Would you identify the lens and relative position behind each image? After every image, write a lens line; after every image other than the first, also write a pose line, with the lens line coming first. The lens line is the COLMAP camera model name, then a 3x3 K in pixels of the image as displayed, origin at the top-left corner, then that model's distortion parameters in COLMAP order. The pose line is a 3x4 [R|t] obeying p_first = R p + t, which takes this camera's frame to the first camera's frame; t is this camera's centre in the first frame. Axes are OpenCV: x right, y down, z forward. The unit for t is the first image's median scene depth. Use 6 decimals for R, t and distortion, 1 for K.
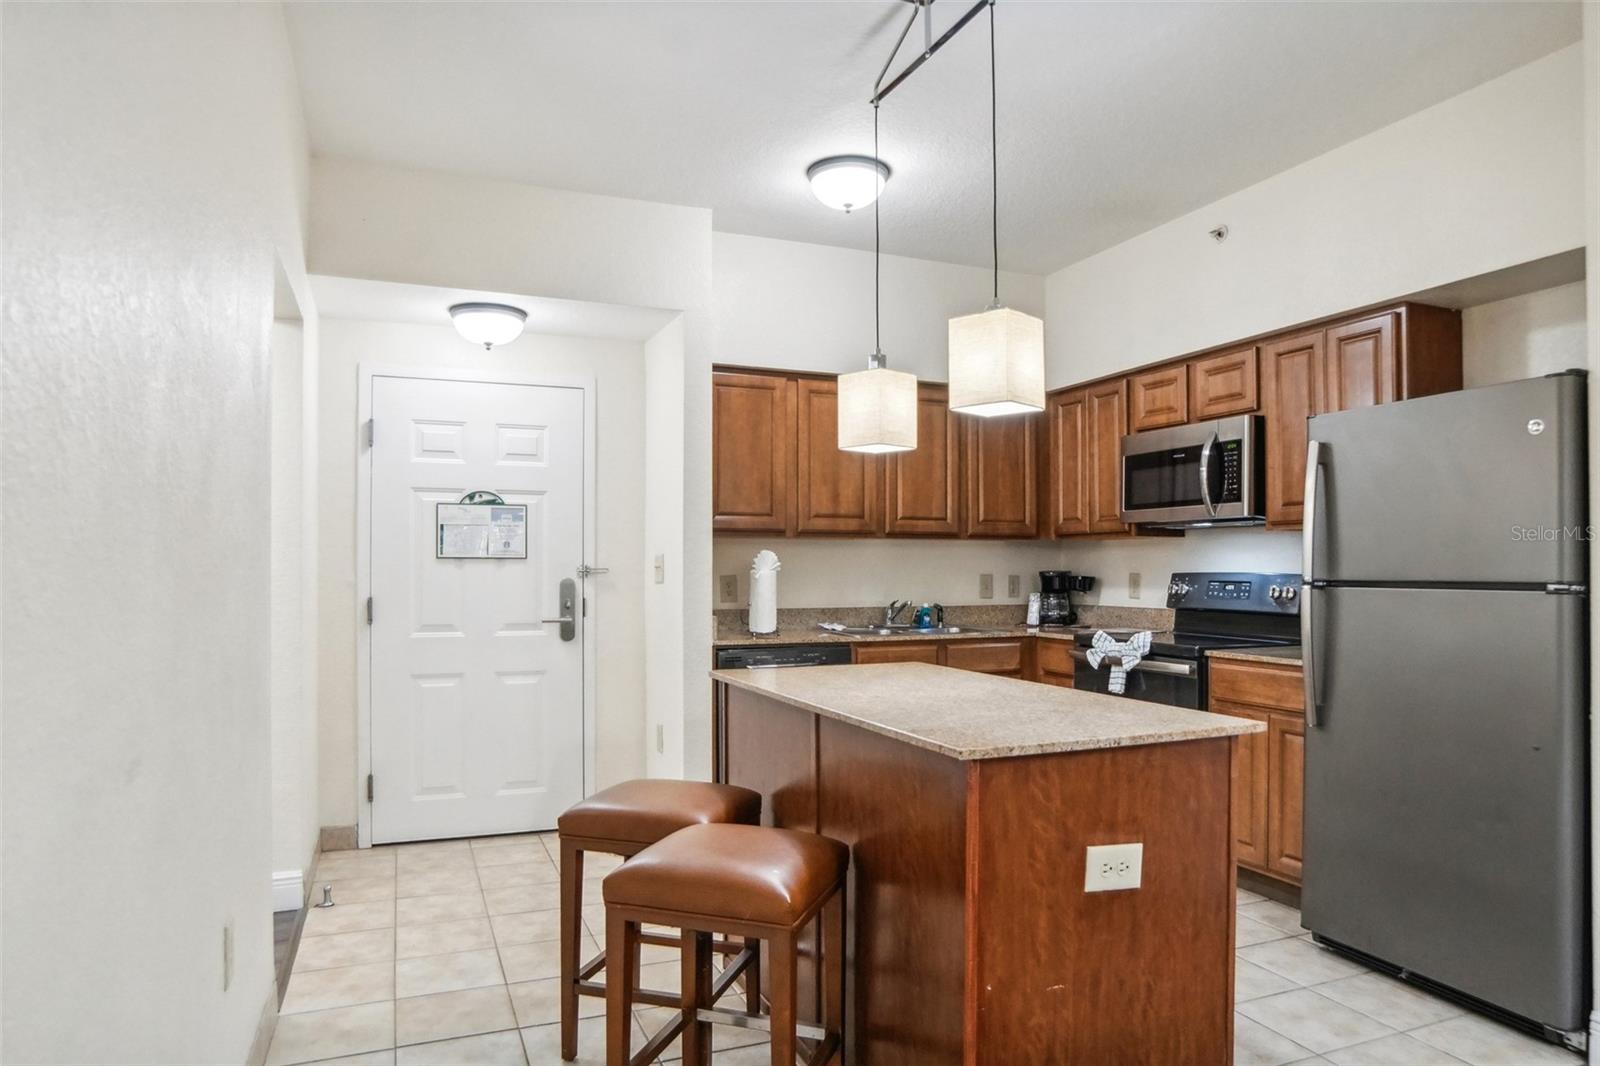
lens RADIAL K [[989.2, 0, 747.5], [0, 989.2, 568.5], [0, 0, 1]] dist [-0.058247, 0.036634]
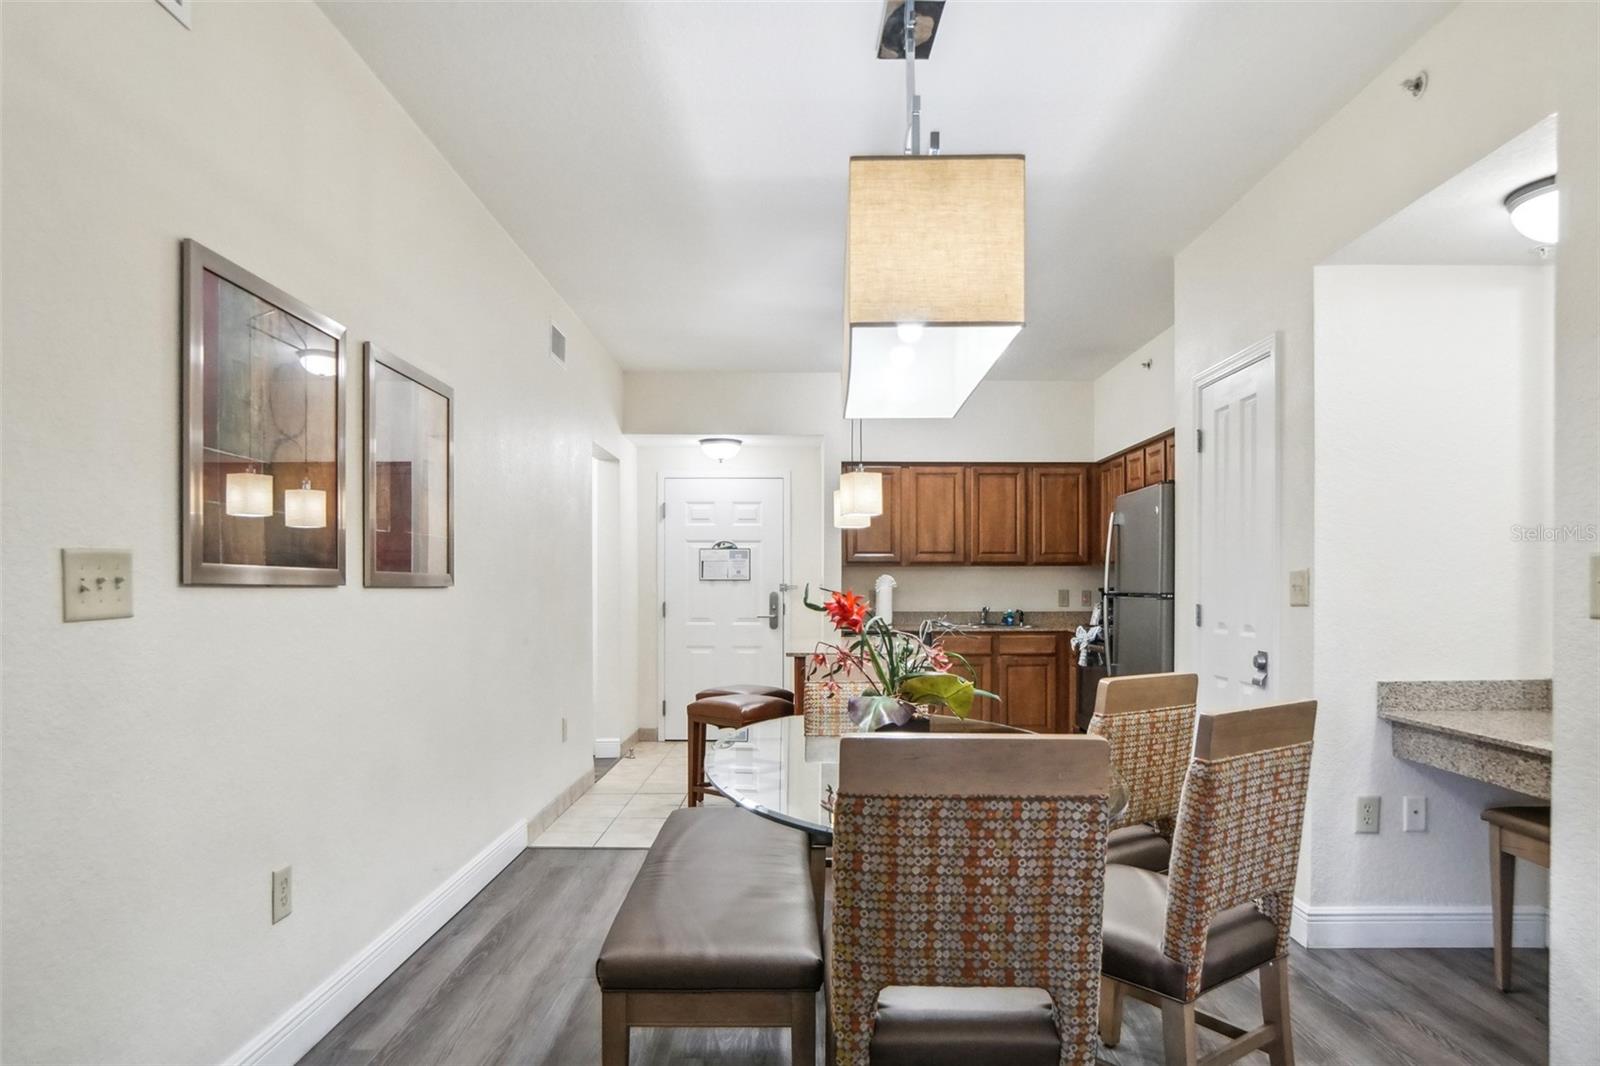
lens RADIAL K [[989.2, 0, 729.3], [0, 989.2, 593.4], [0, 0, 1]] dist [-0.058247, 0.036634]
pose [[0.912381, 0.001787, -0.409337, 0.467547], [0.001597, 0.999967, 0.007926, -0.000869], [0.409338, -0.007885, 0.912349, -0.607021]]
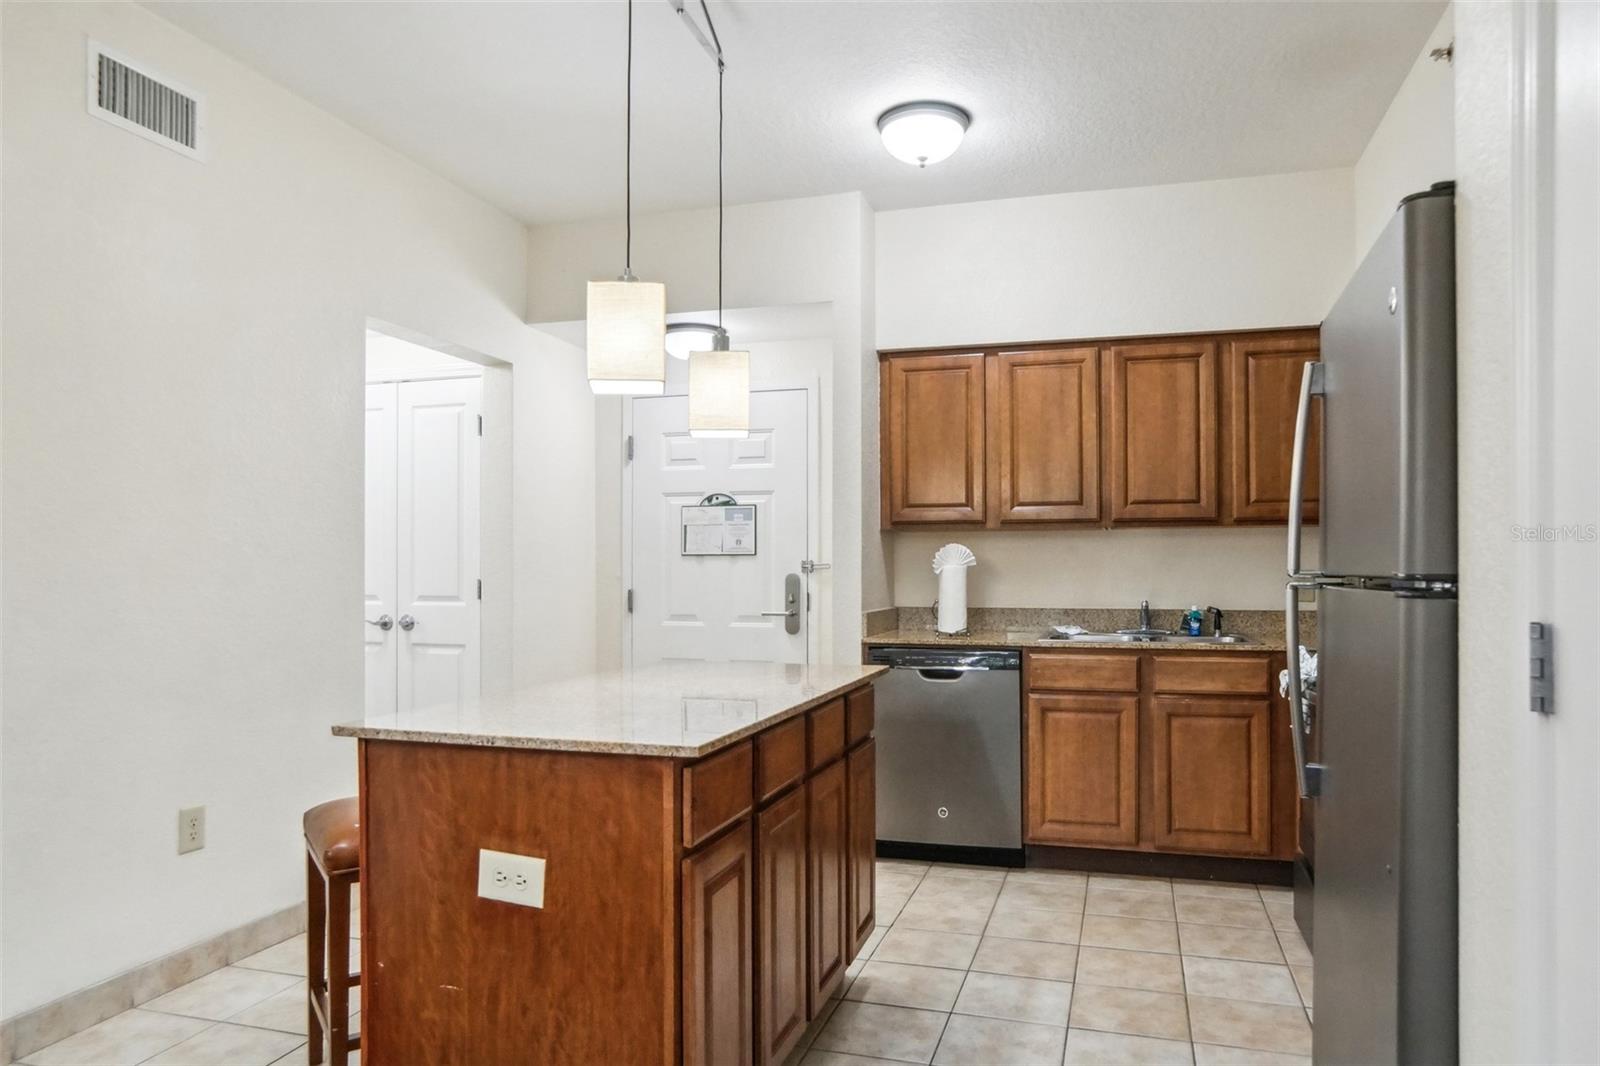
lens RADIAL K [[989.2, 0, 773.3], [0, 989.2, 571.4], [0, 0, 1]] dist [-0.058247, 0.036634]
pose [[0.788263, 0.000392, -0.615338, 0.471971], [0.000391, 0.999999, 0.001139, 0.006908], [0.615338, -0.001138, 0.788262, 0.177641]]
